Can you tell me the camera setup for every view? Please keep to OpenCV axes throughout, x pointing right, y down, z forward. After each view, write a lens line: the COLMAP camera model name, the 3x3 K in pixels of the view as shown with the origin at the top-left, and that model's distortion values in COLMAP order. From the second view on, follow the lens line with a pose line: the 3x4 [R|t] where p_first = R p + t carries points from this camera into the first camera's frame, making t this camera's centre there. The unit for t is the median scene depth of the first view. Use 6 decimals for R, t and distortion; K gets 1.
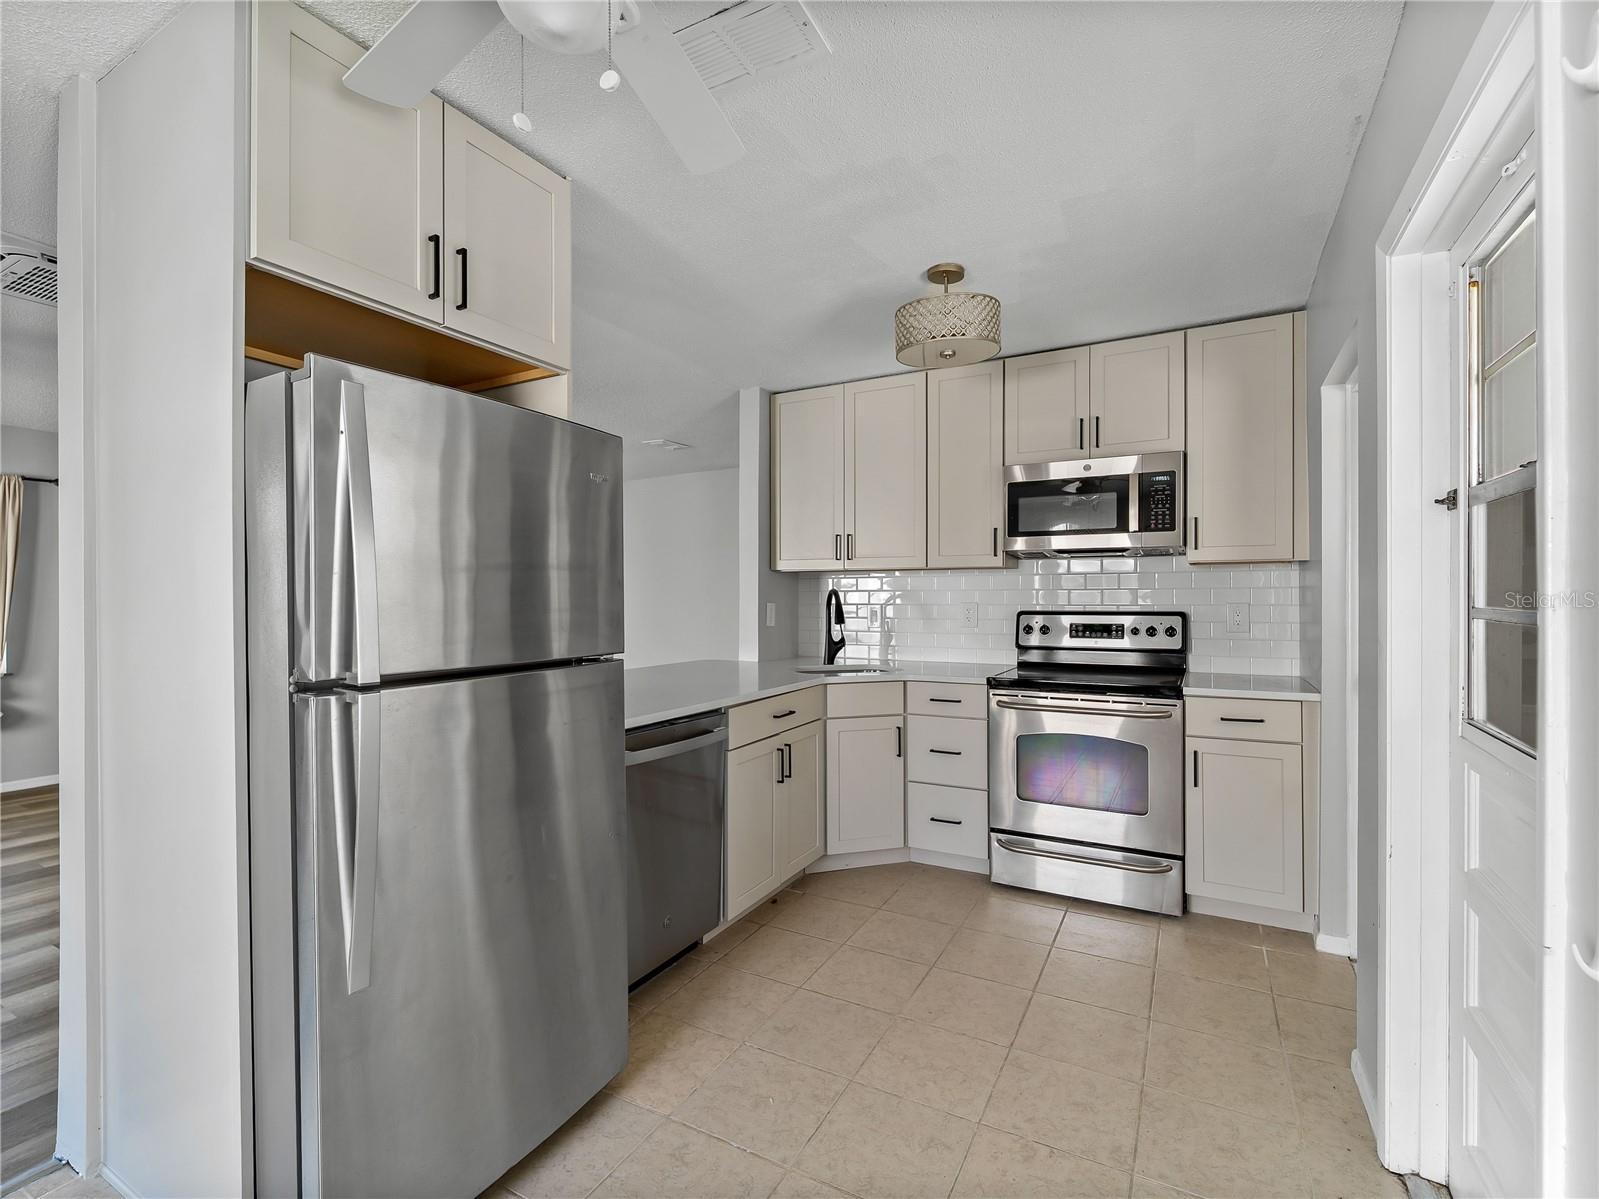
lens RADIAL K [[730.7, 0, 798.4], [0, 730.7, 611.5], [0, 0, 1]] dist [-0.003424, -0.000472]
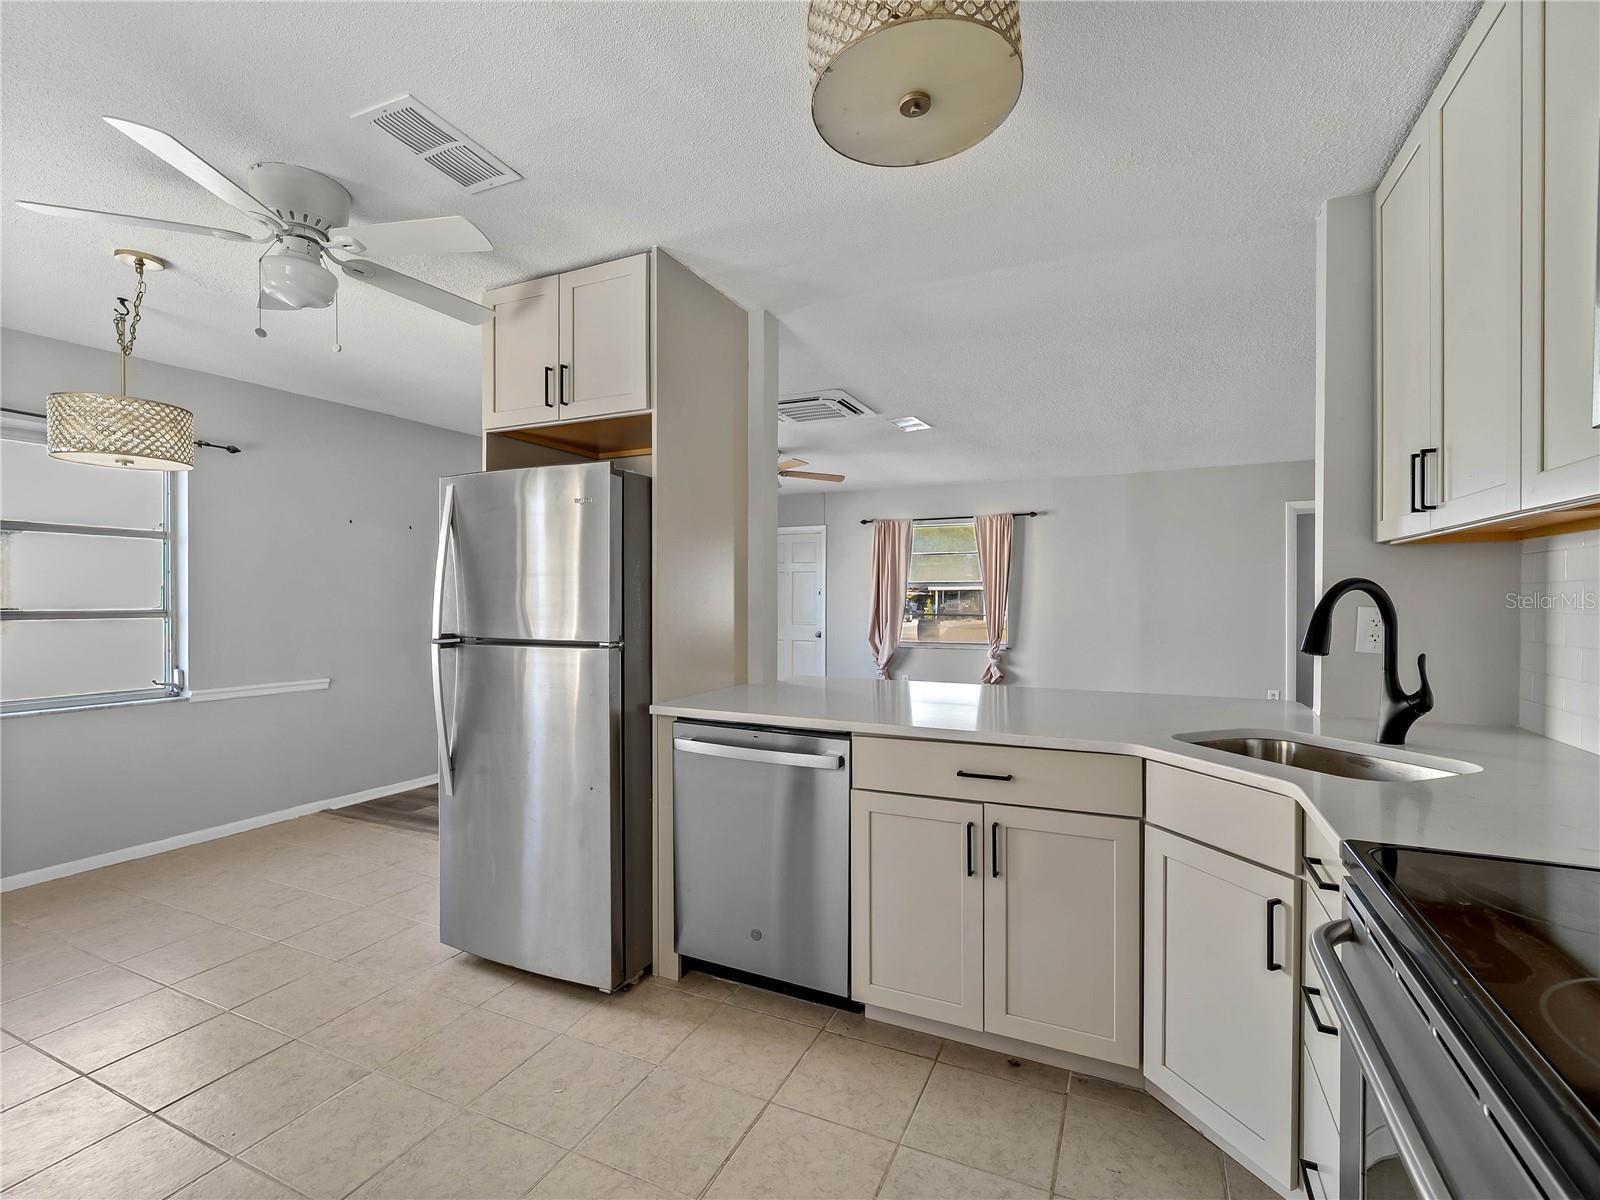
lens RADIAL K [[731.1, 0, 798.9], [0, 731.1, 612.0], [0, 0, 1]] dist [-0.003424, -0.000472]
pose [[0.062612, 0.020722, -0.997823, 0.780986], [-0.021307, 0.999584, 0.019422, -0.016584], [0.997810, 0.020044, 0.063028, 0.998956]]
